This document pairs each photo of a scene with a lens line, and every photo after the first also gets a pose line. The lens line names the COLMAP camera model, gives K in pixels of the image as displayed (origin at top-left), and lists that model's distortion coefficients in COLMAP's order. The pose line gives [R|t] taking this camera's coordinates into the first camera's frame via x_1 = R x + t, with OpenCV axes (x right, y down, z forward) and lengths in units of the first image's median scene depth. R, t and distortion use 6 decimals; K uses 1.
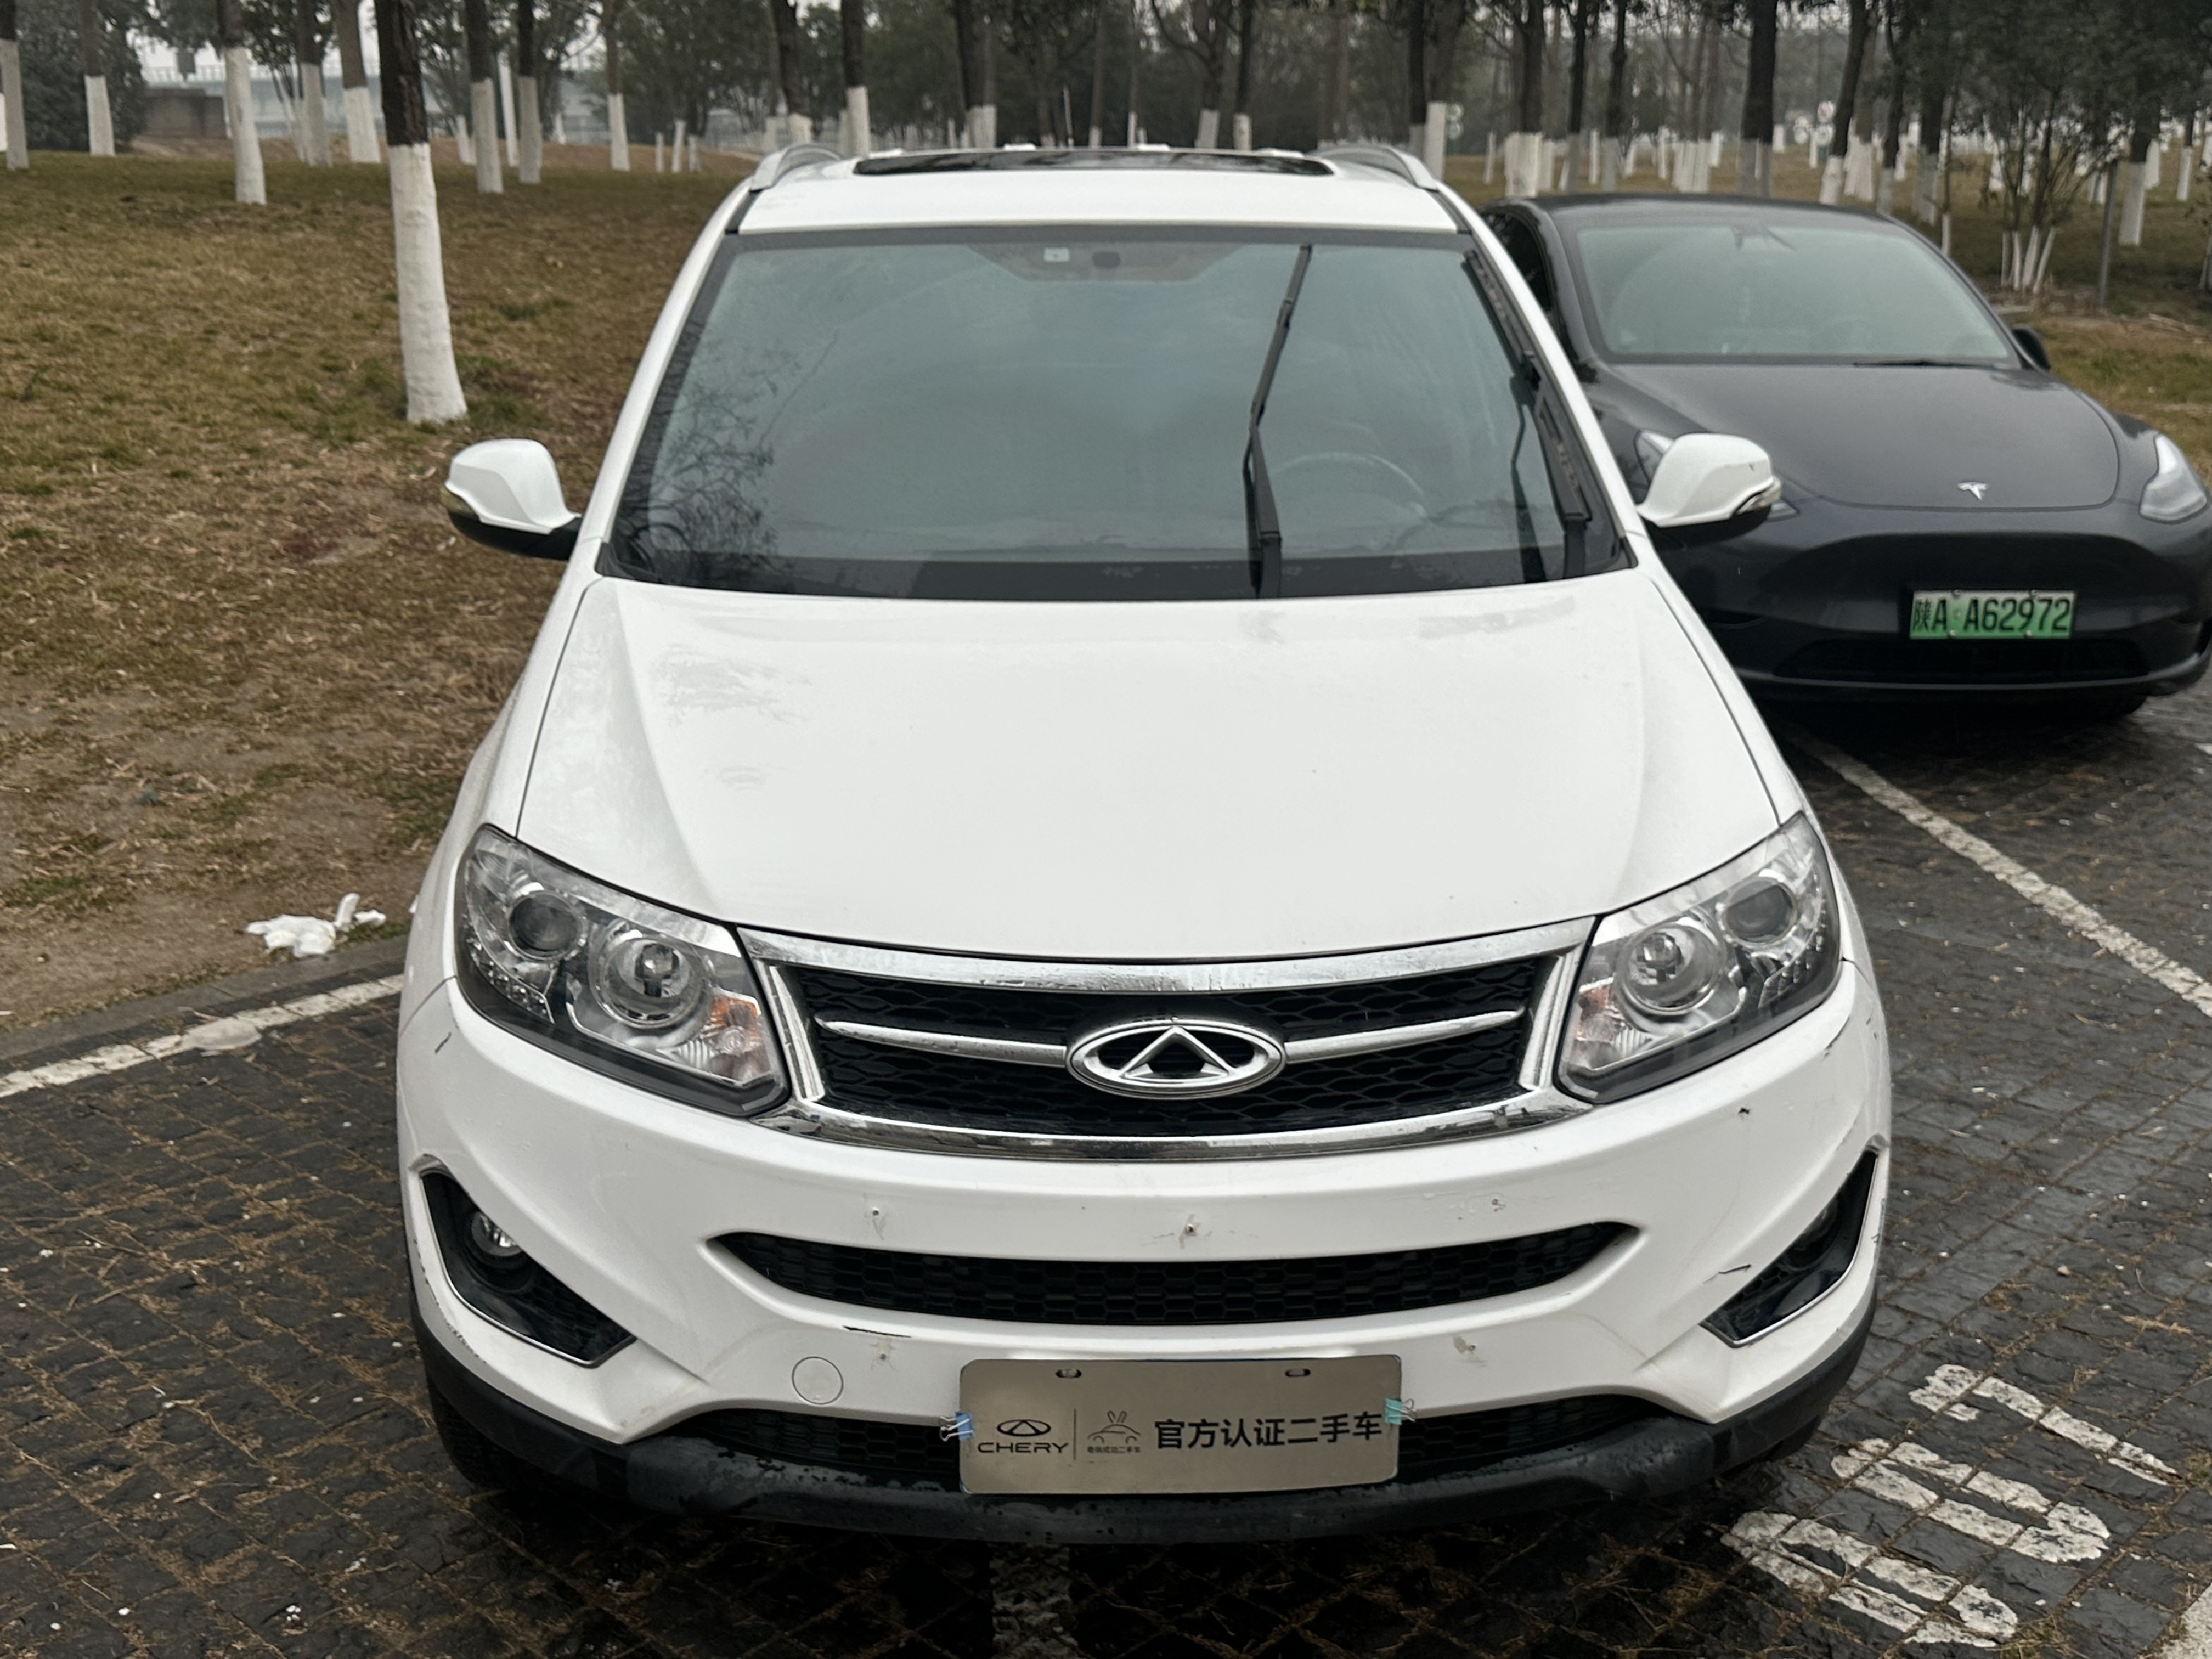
lens RADIAL K [[2405.1, 0, 1092.7], [0, 2405.1, 834.4], [0, 0, 1]] dist [0.219599, -0.442017]
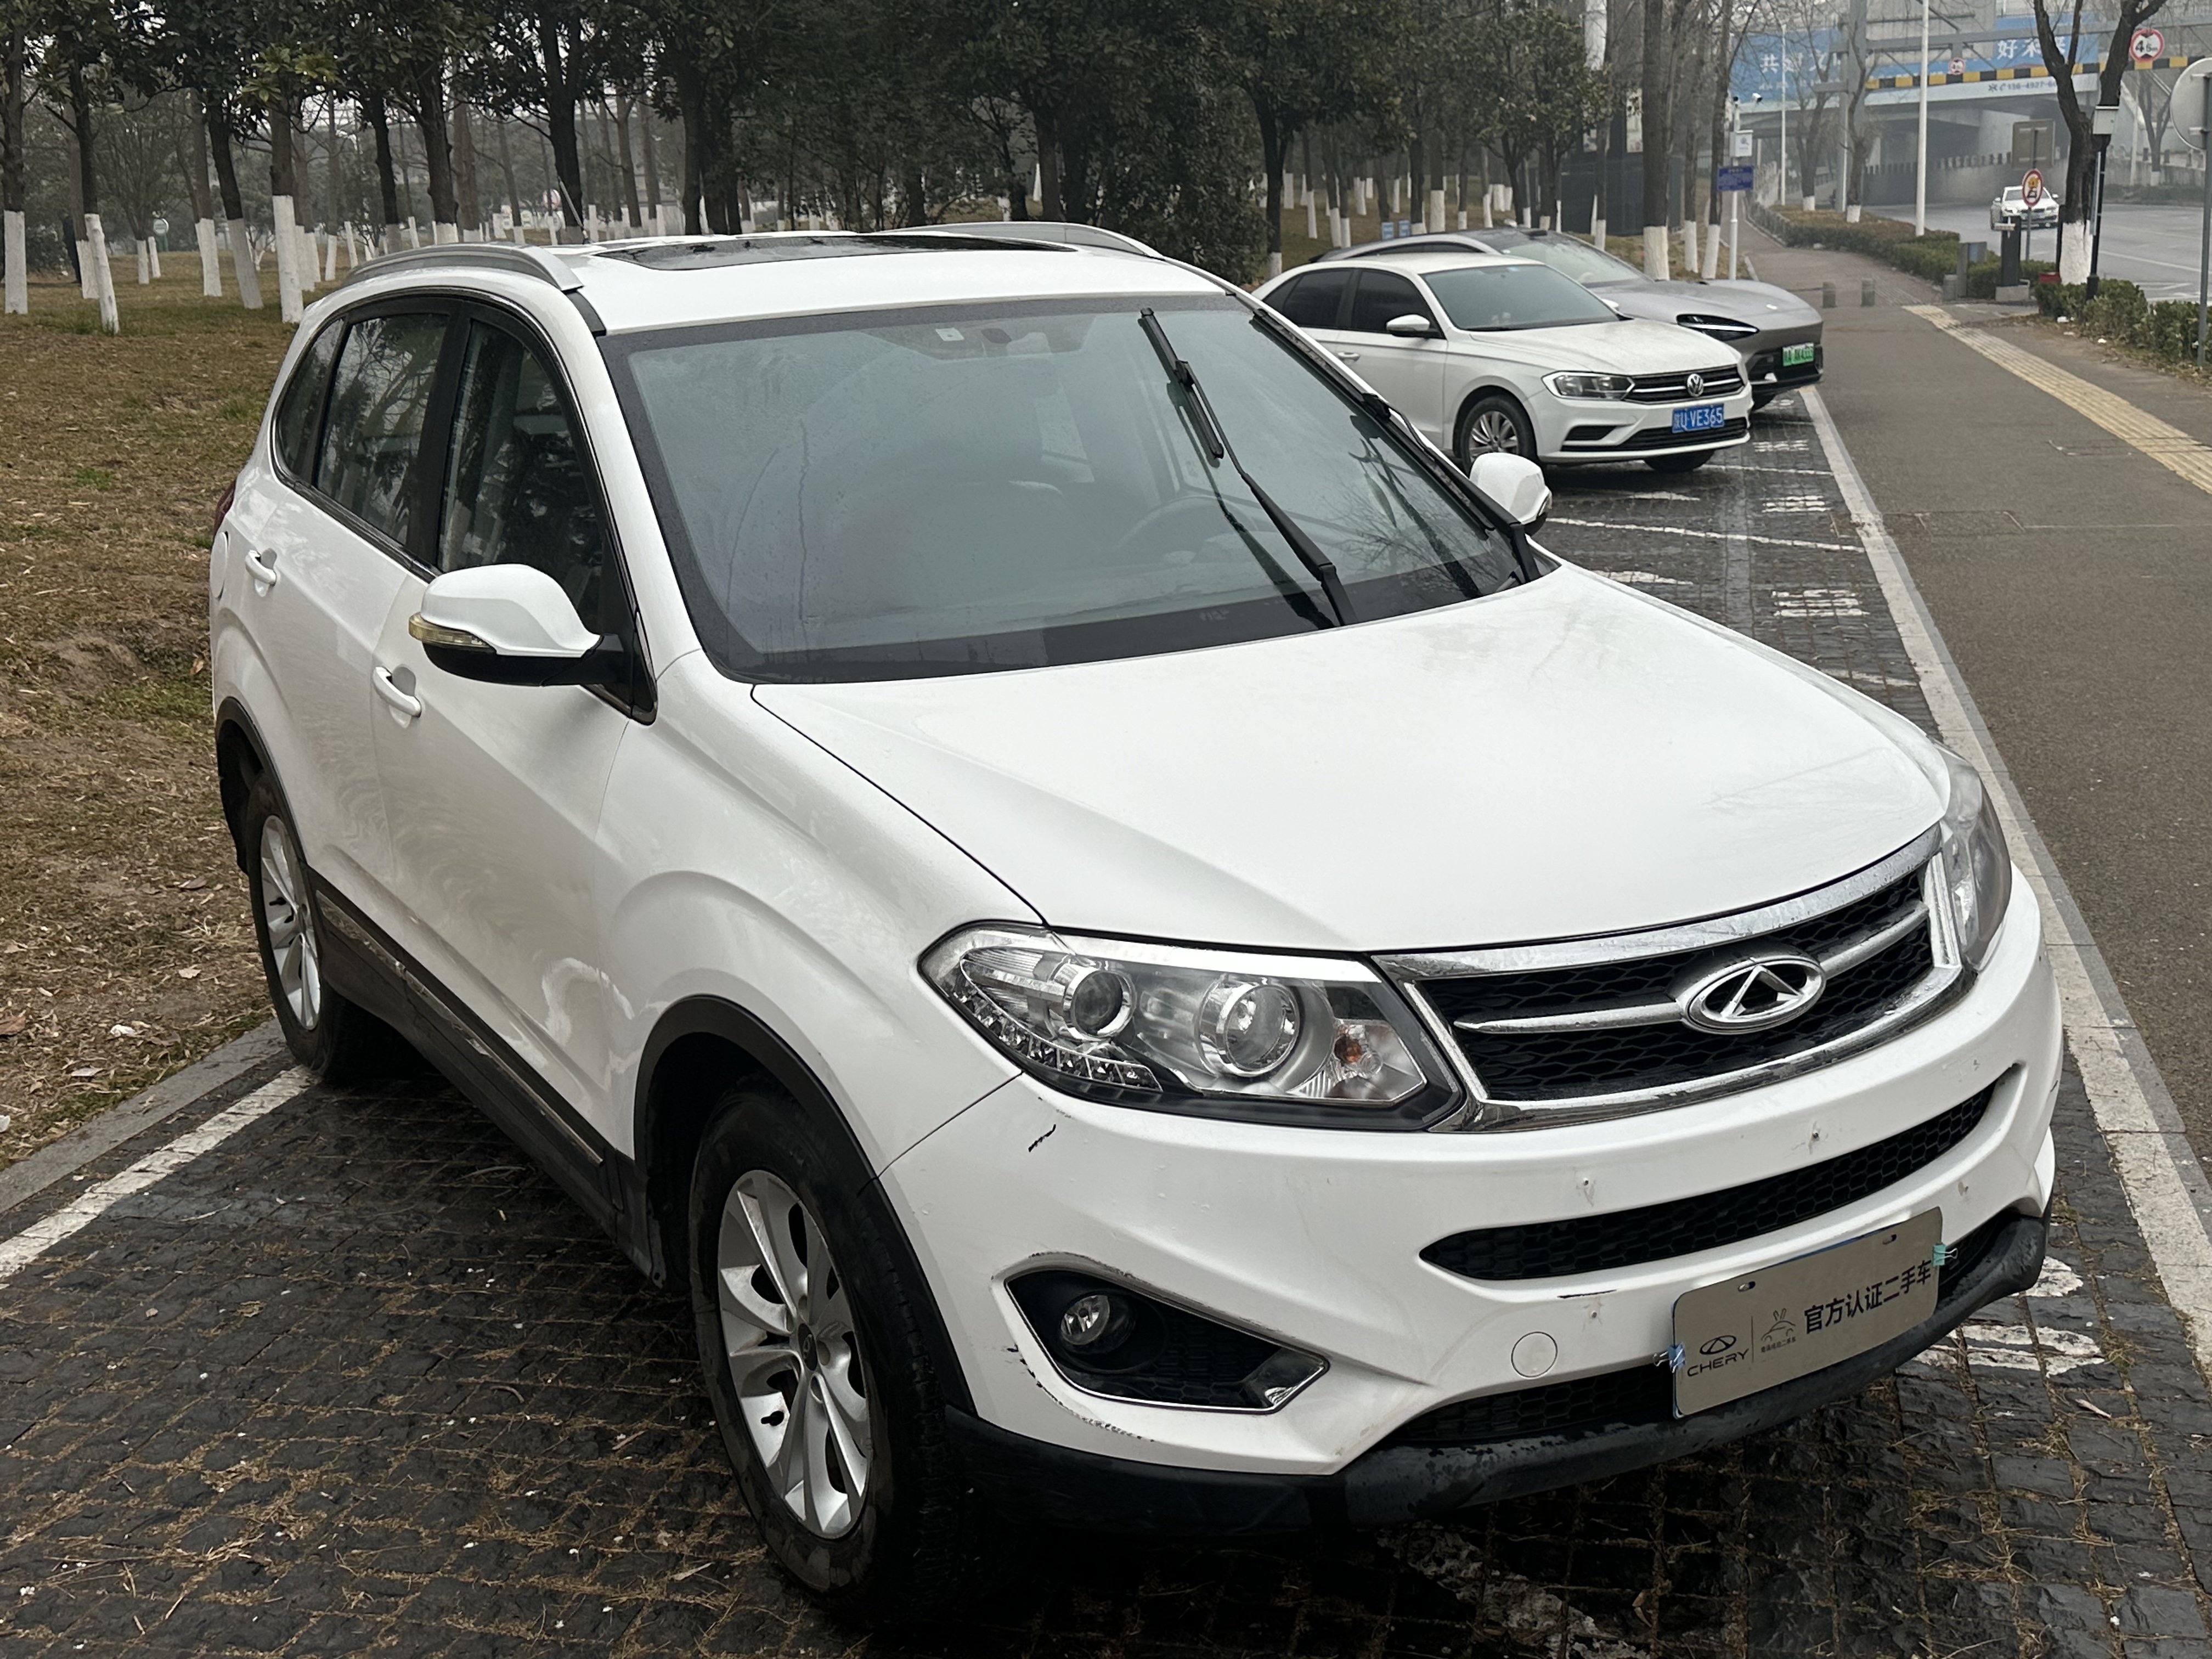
lens RADIAL K [[2405.1, 0, 1092.7], [0, 2405.1, 834.4], [0, 0, 1]] dist [0.219599, -0.442017]
pose [[0.870287, -0.158734, 0.466266, -0.737329], [0.174351, 0.984635, 0.009779, -0.045040], [-0.460654, 0.072784, 0.884591, 0.120186]]
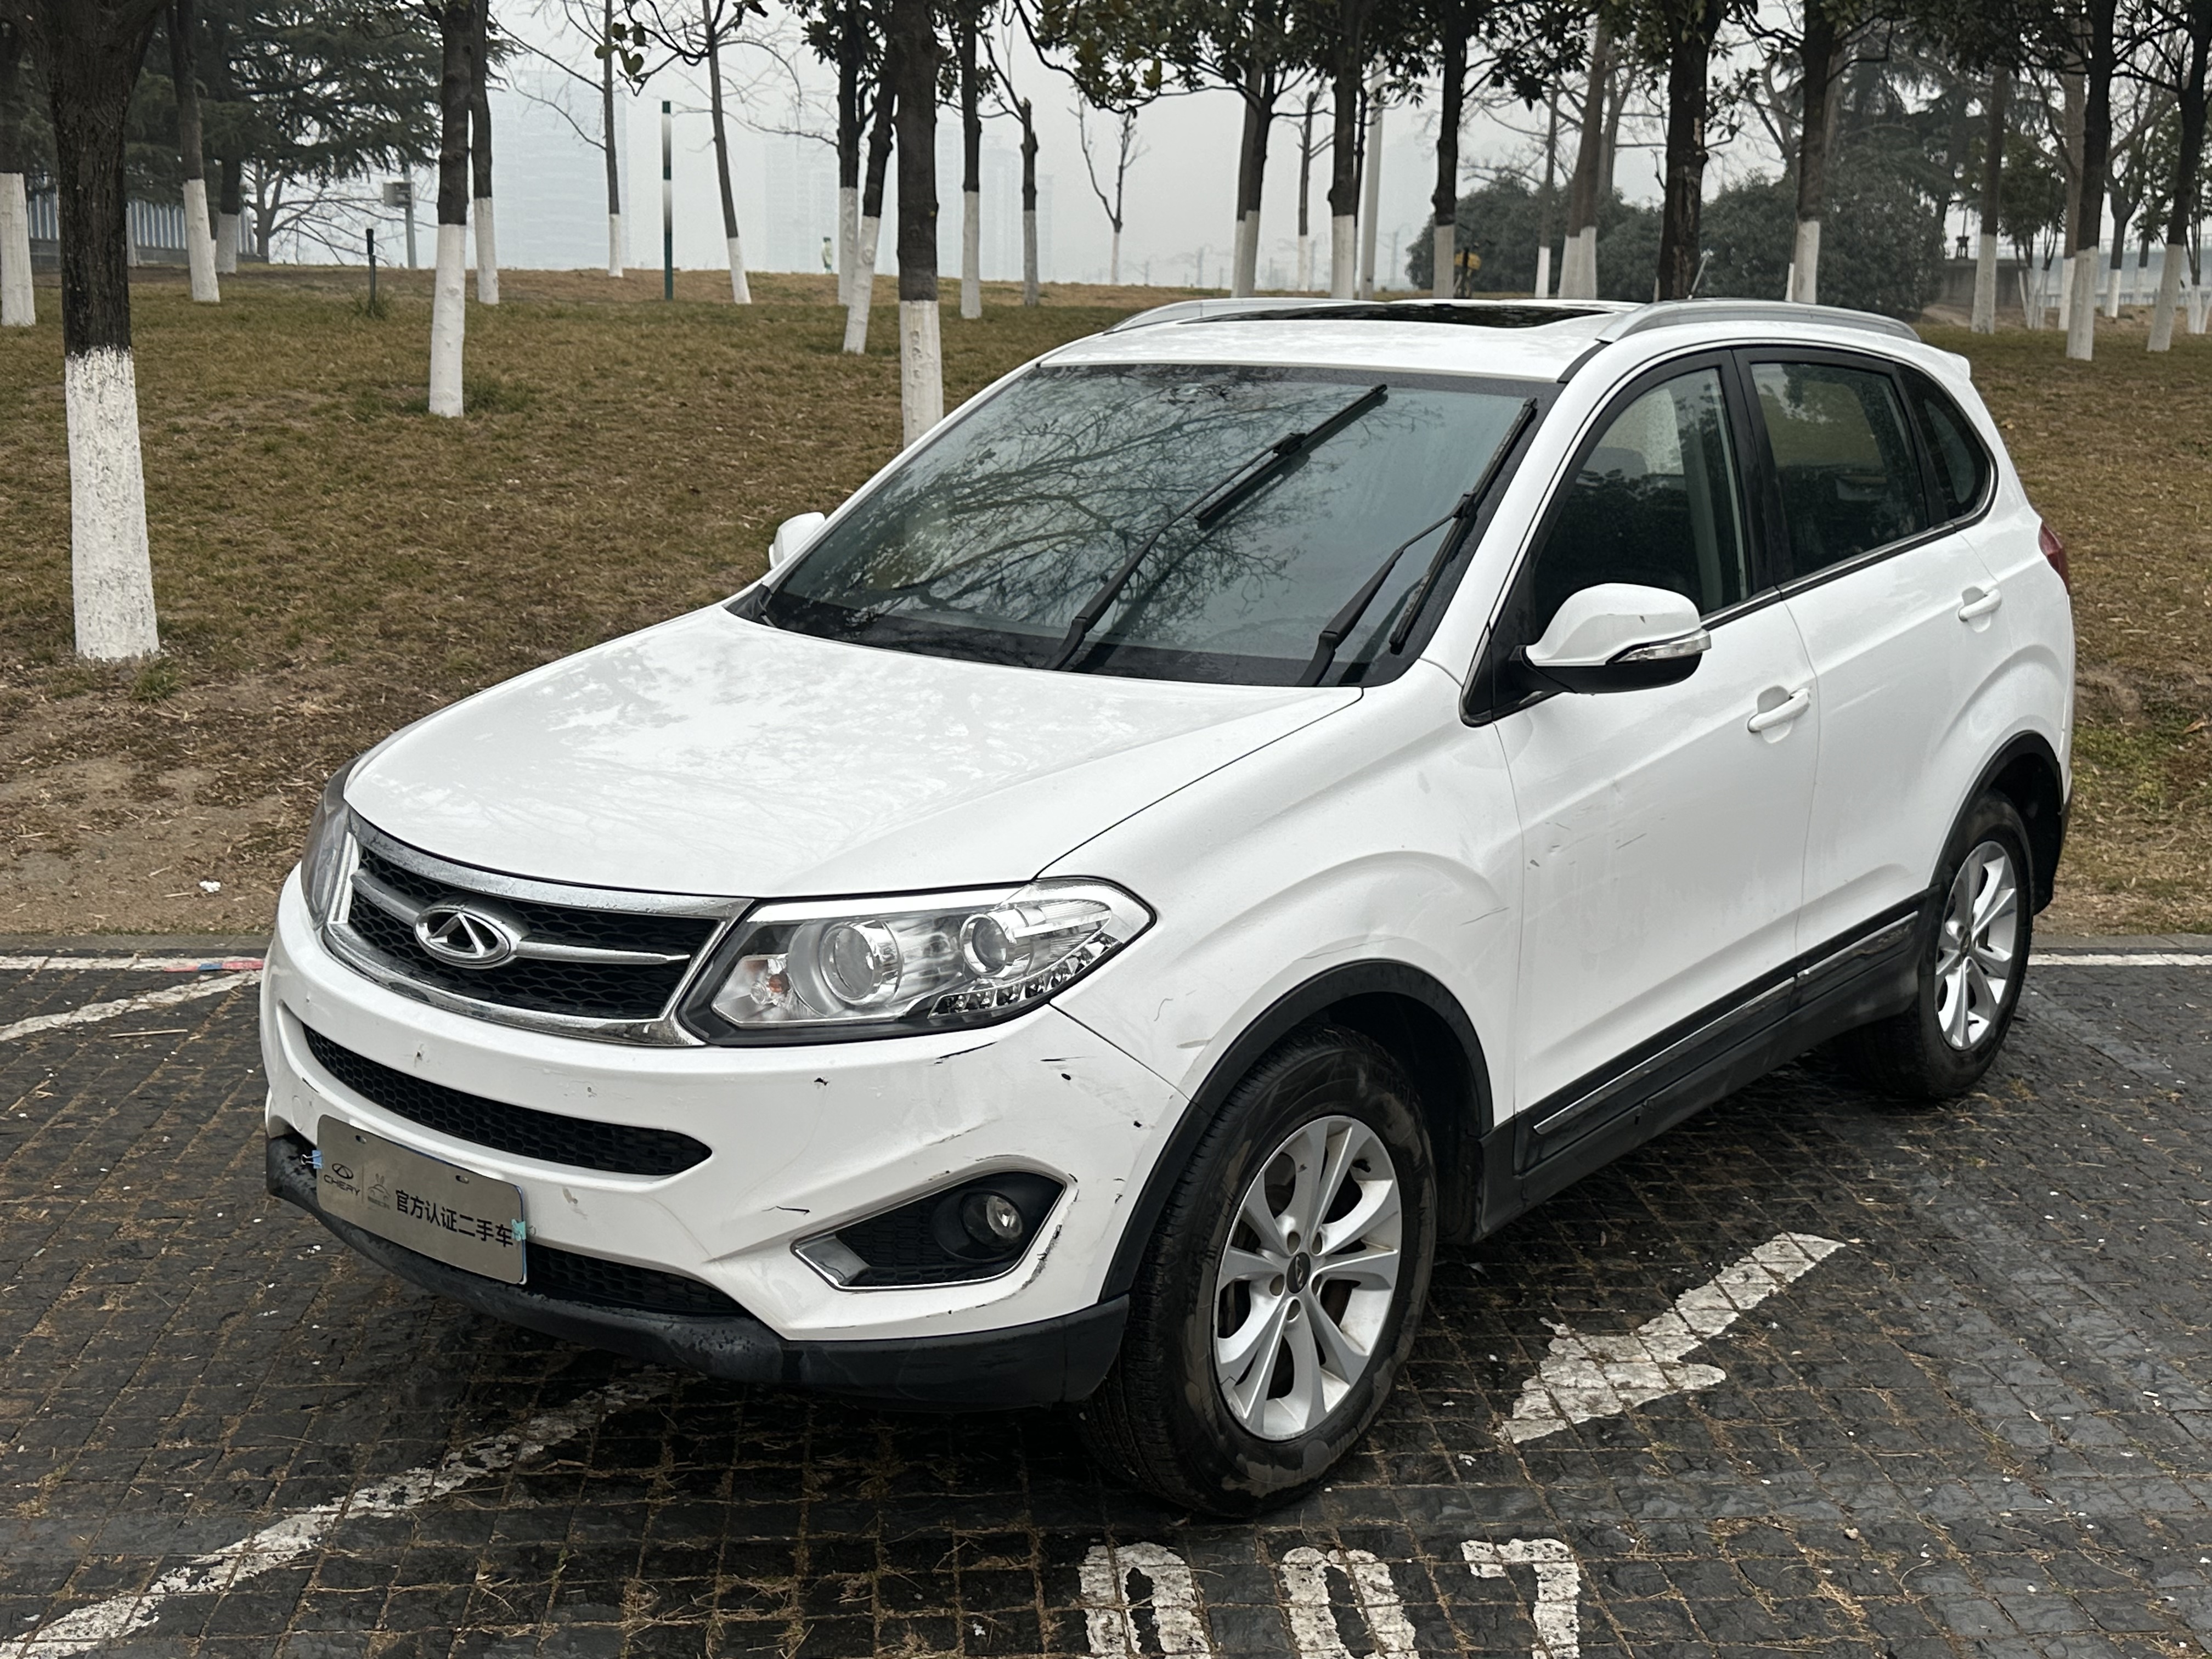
lens RADIAL K [[2432.6, 0, 1085.1], [0, 2432.6, 820.1], [0, 0, 1]] dist [0.158486, -0.307662]
pose [[0.740998, 0.146382, -0.655358, 1.163620], [-0.192895, 0.981219, 0.001065, -0.040188], [0.643206, 0.125627, 0.755317, 0.162857]]
